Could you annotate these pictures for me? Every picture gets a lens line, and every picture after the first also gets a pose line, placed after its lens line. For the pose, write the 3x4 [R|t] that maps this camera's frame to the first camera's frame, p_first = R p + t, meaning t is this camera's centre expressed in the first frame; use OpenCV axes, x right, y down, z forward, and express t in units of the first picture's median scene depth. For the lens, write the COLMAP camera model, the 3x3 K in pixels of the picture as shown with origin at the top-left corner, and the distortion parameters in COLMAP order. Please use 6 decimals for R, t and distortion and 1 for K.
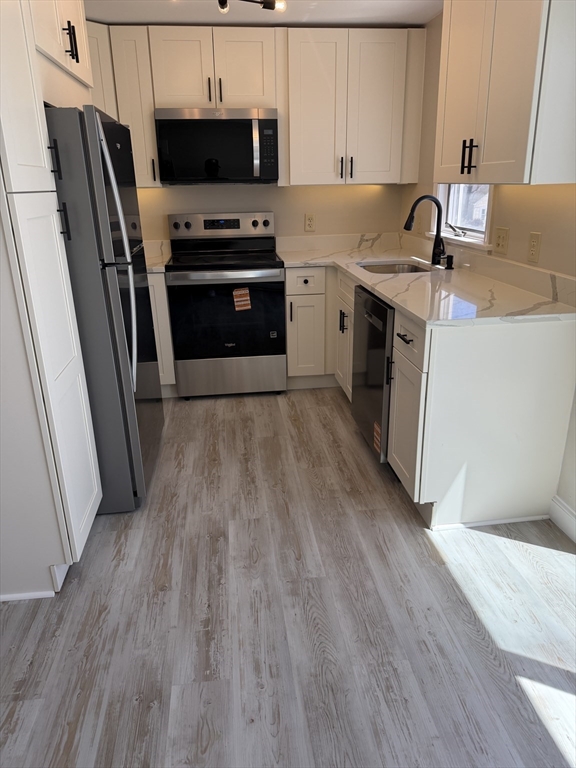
lens RADIAL K [[535.6, 0, 283.1], [0, 535.6, 383.7], [0, 0, 1]] dist [0.115058, -0.182630]
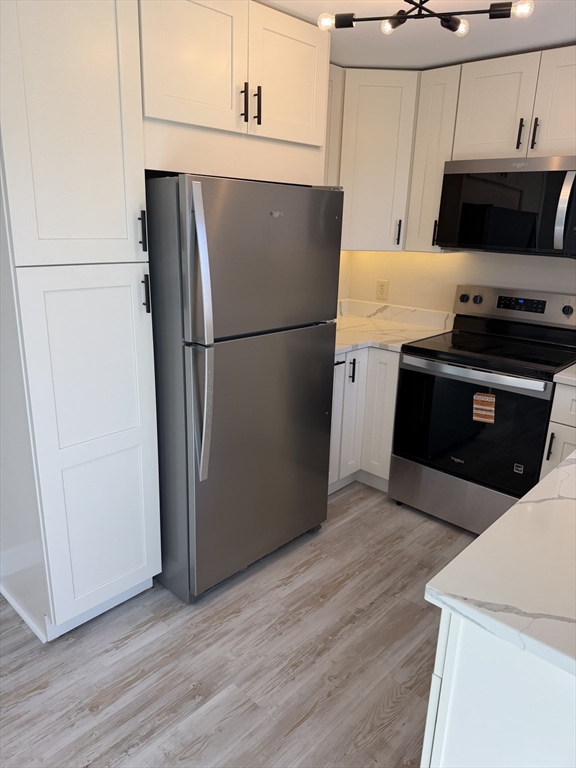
lens RADIAL K [[544.5, 0, 283.2], [0, 544.5, 383.8], [0, 0, 1]] dist [0.027553, -0.037370]
pose [[0.643923, 0.255284, -0.721244, 0.302435], [-0.300951, 0.951212, 0.067994, -0.173076], [0.703414, 0.173276, 0.689336, 0.324202]]
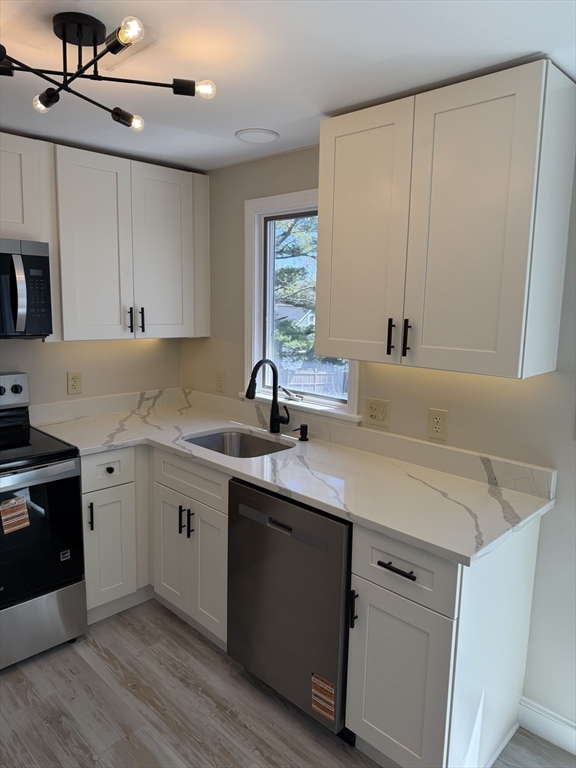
lens RADIAL K [[544.5, 0, 283.2], [0, 544.5, 383.8], [0, 0, 1]] dist [0.027553, -0.037370]
pose [[0.783952, -0.060650, 0.617852, -0.239932], [0.182379, 0.973803, -0.135817, -0.178922], [-0.593428, 0.219157, 0.774476, 0.311528]]
